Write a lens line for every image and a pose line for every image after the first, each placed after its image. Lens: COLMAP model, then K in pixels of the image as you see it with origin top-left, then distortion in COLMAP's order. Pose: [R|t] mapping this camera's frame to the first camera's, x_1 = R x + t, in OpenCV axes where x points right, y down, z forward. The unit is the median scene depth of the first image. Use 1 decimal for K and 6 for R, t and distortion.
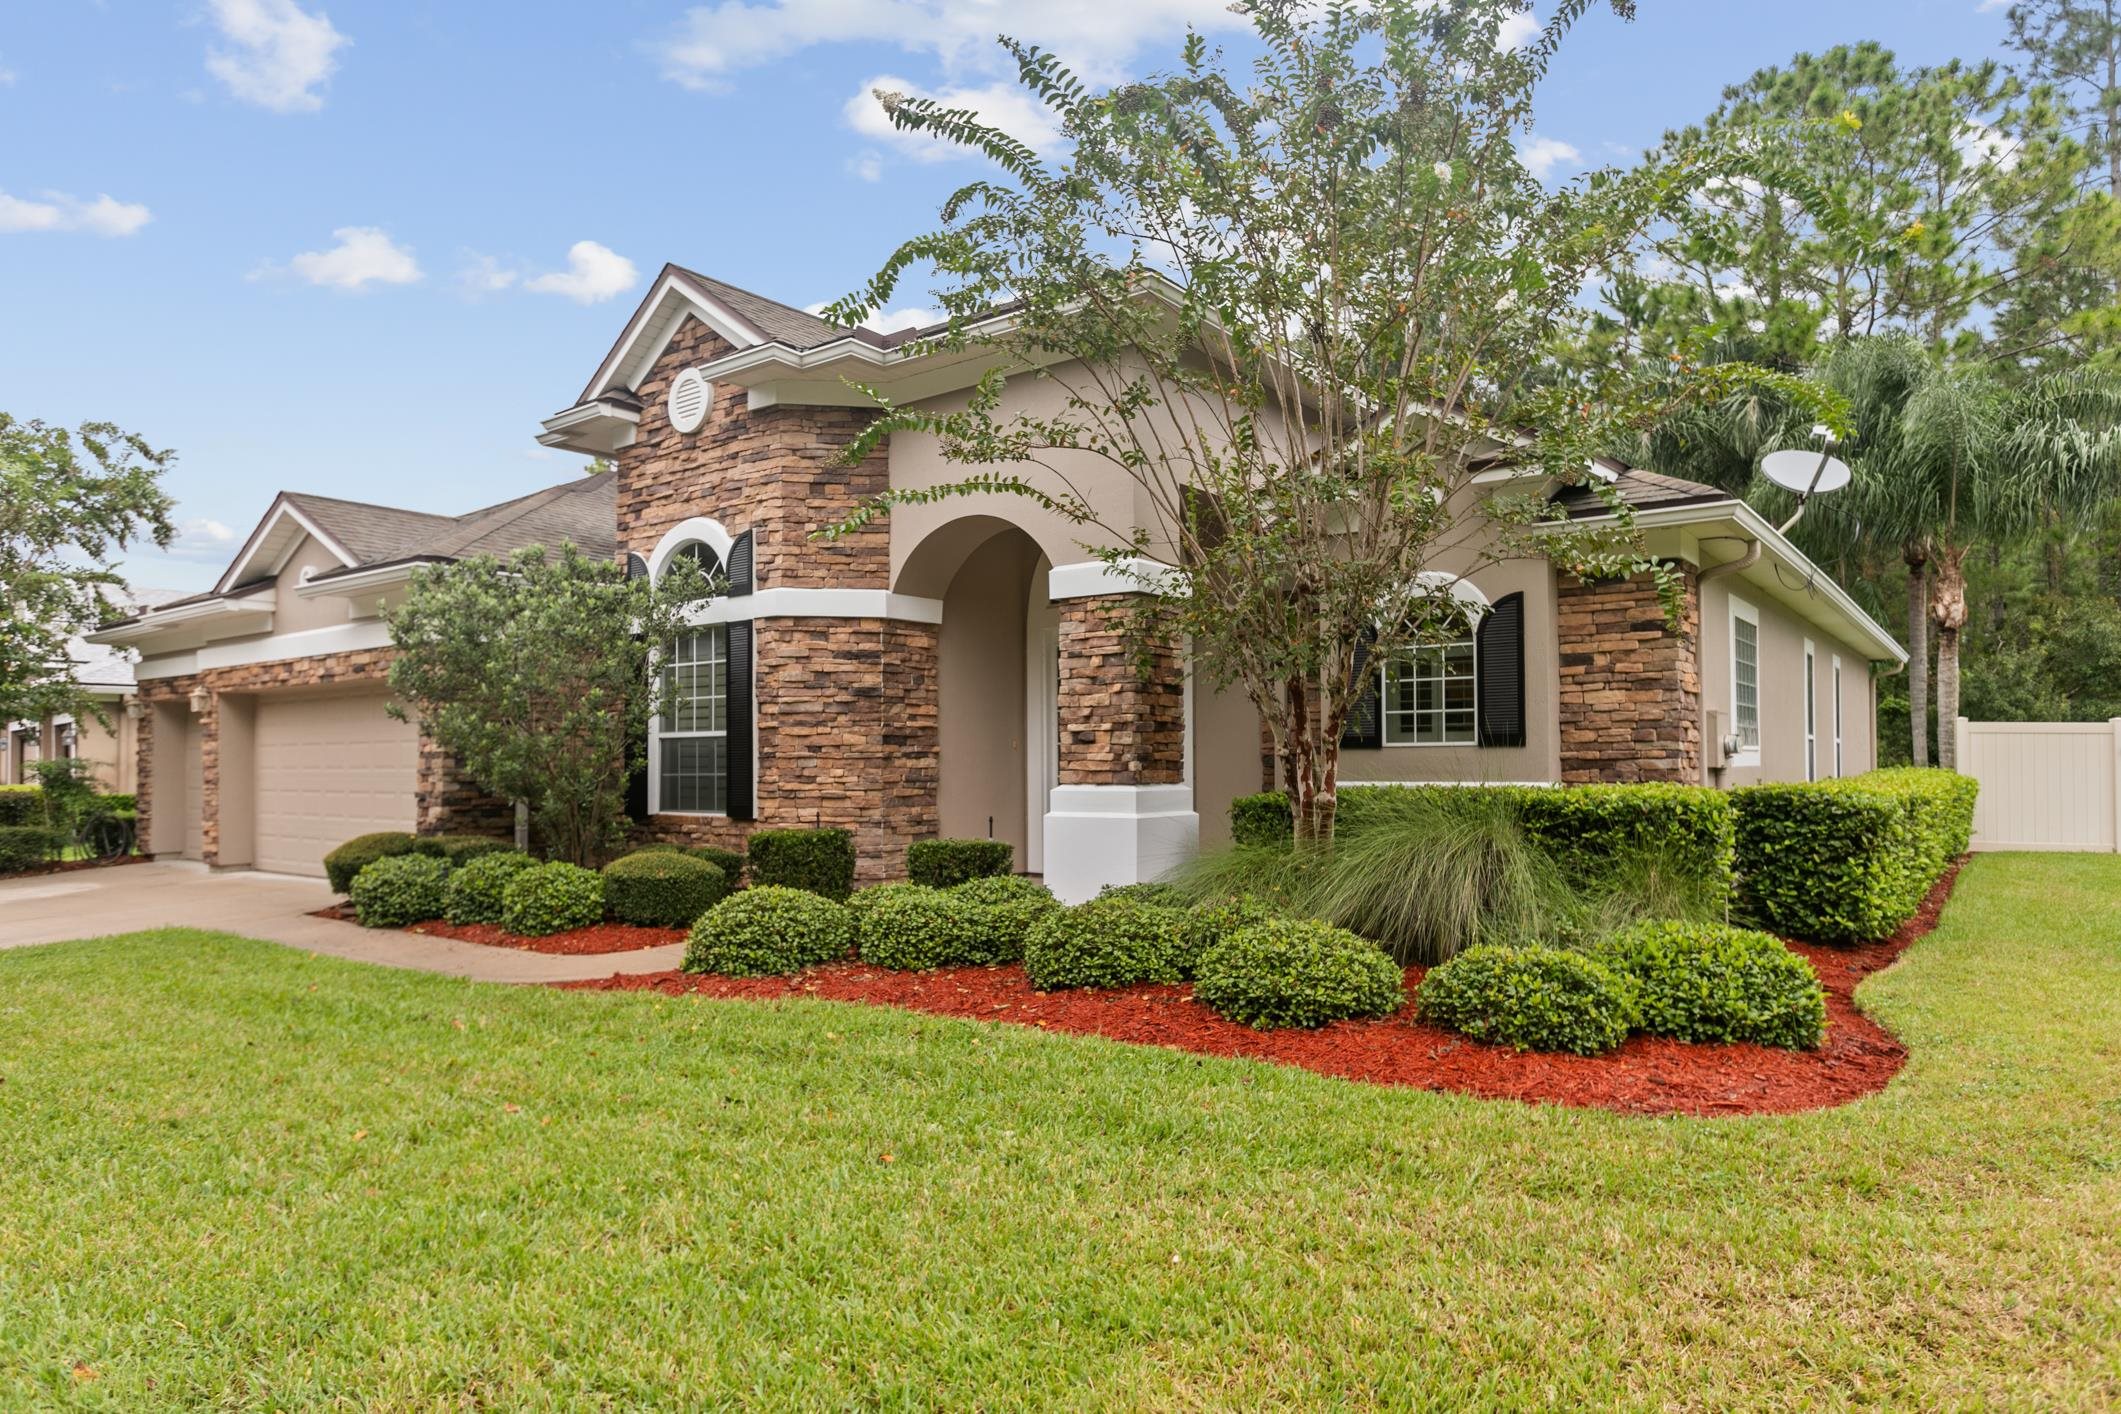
lens RADIAL K [[1248.0, 0, 1046.4], [0, 1248.0, 729.2], [0, 0, 1]] dist [0.006641, 0.001631]
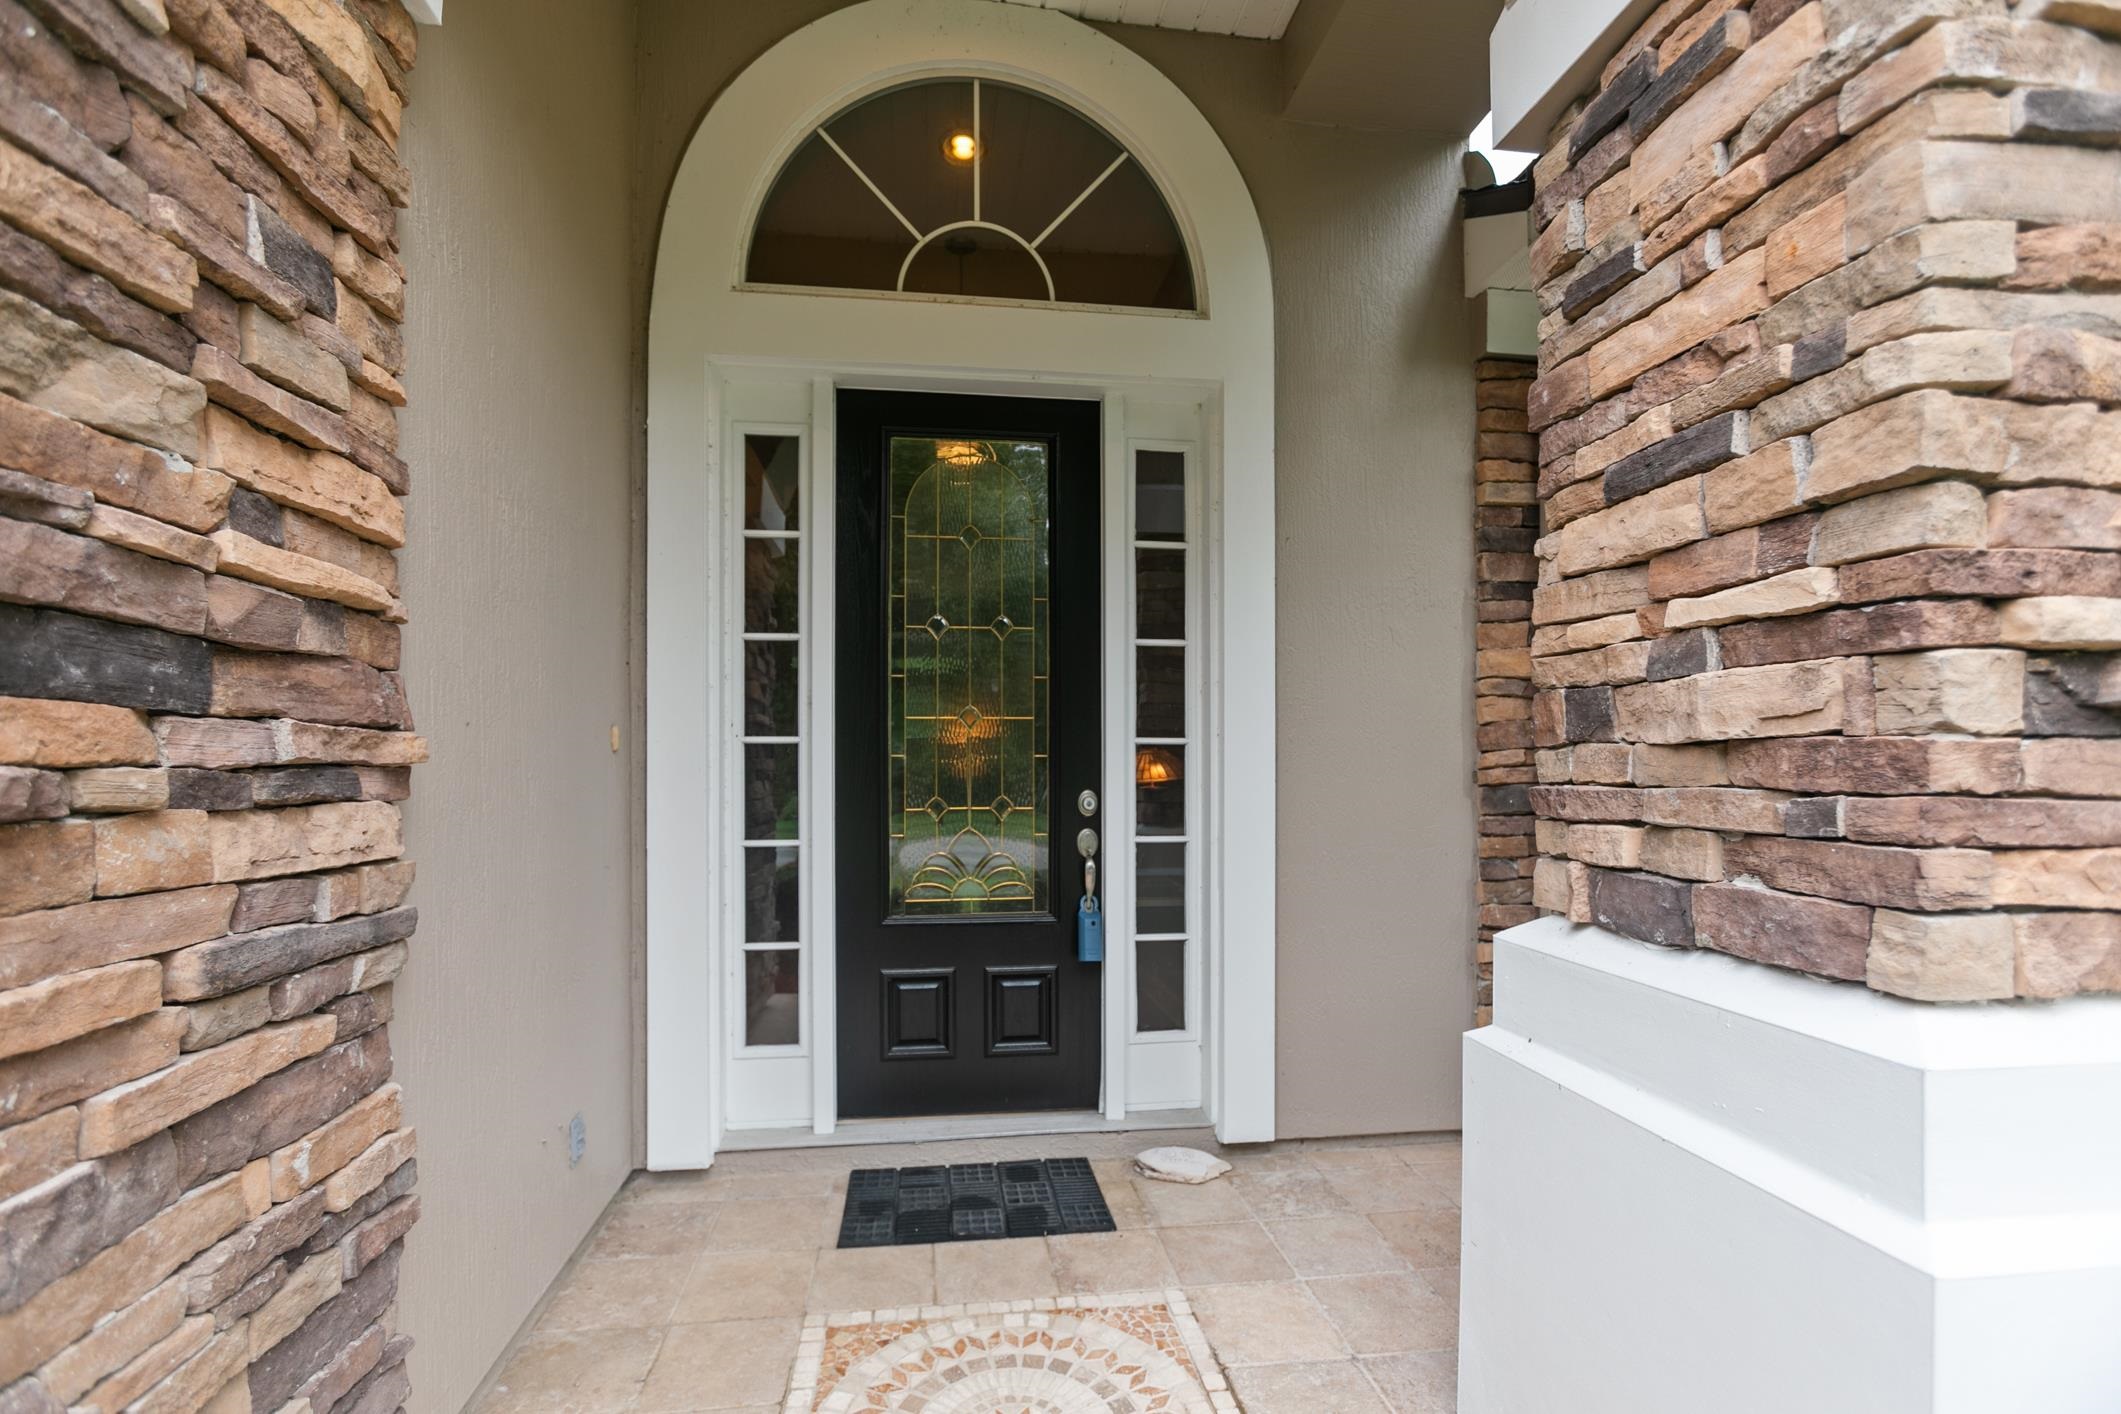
lens RADIAL K [[949.8, 0, 1037.1], [0, 949.8, 771.0], [0, 0, 1]] dist [-0.004961, 0.004101]
pose [[0.711825, 0.010135, 0.702283, -0.119278], [-0.026157, 0.999585, 0.012087, 0.015565], [-0.701869, -0.026973, 0.711795, 0.865781]]
